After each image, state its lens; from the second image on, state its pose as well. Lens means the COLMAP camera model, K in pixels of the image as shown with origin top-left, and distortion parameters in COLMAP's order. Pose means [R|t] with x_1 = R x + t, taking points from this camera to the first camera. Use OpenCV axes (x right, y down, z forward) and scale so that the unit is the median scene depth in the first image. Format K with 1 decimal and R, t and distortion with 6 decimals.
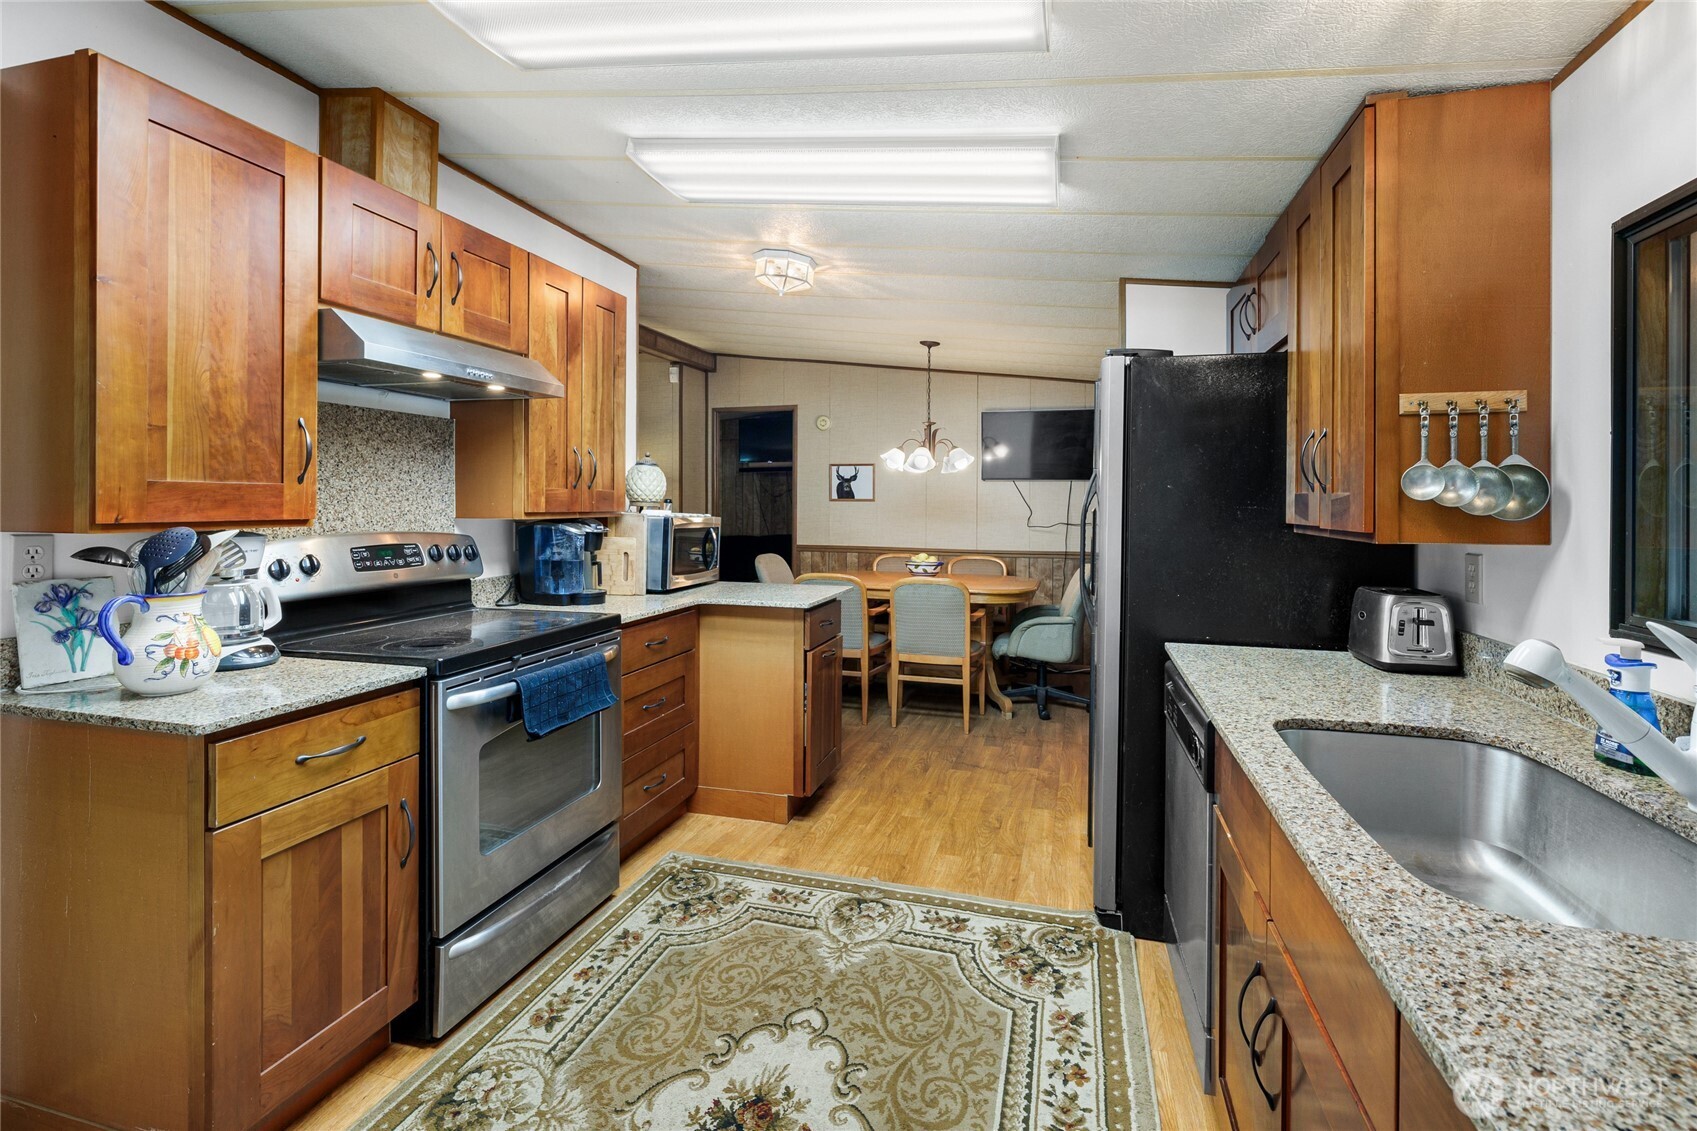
lens RADIAL K [[769.9, 0, 867.1], [0, 769.9, 502.1], [0, 0, 1]] dist [-0.004378, -0.000144]
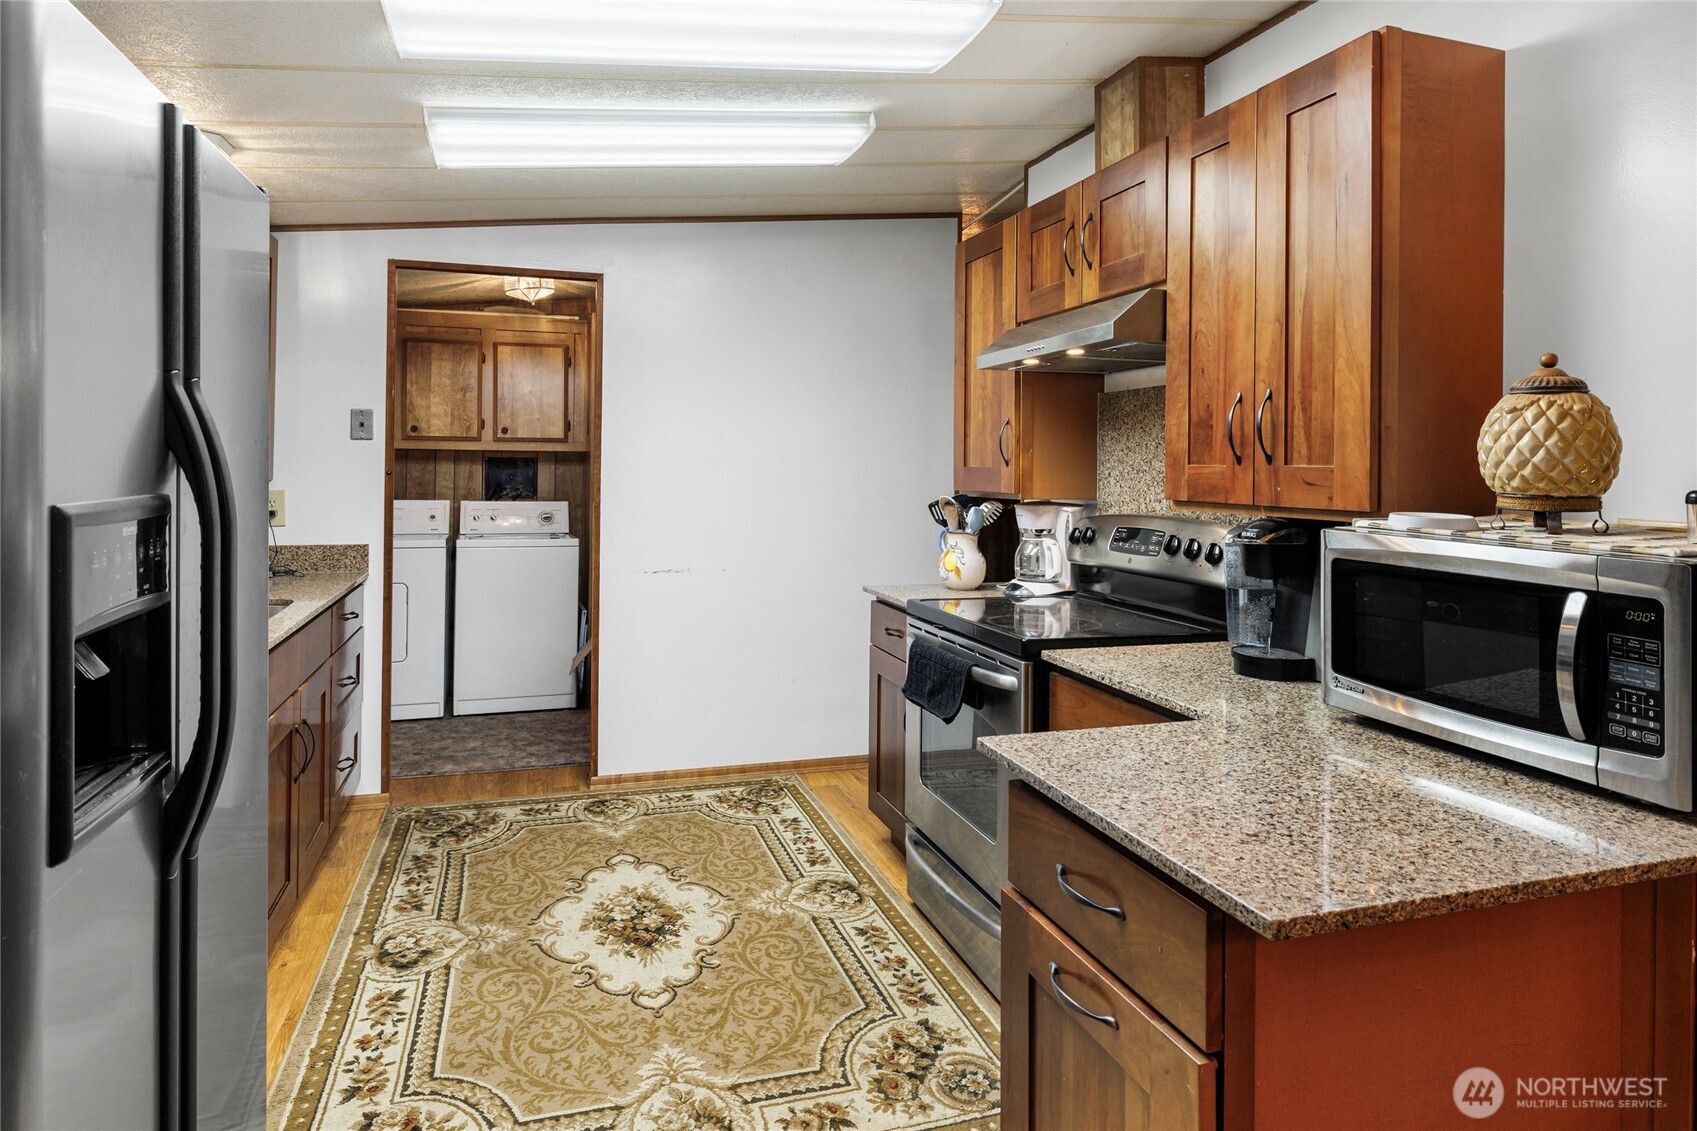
lens RADIAL K [[981.1, 0, 839.9], [0, 981.1, 469.9], [0, 0, 1]] dist [0.004426, 0.000103]
pose [[-0.844376, -0.015420, -0.535530, 0.364473], [-0.017099, 0.999852, -0.001831, -0.009392], [0.535479, 0.007611, -0.844514, 1.947423]]
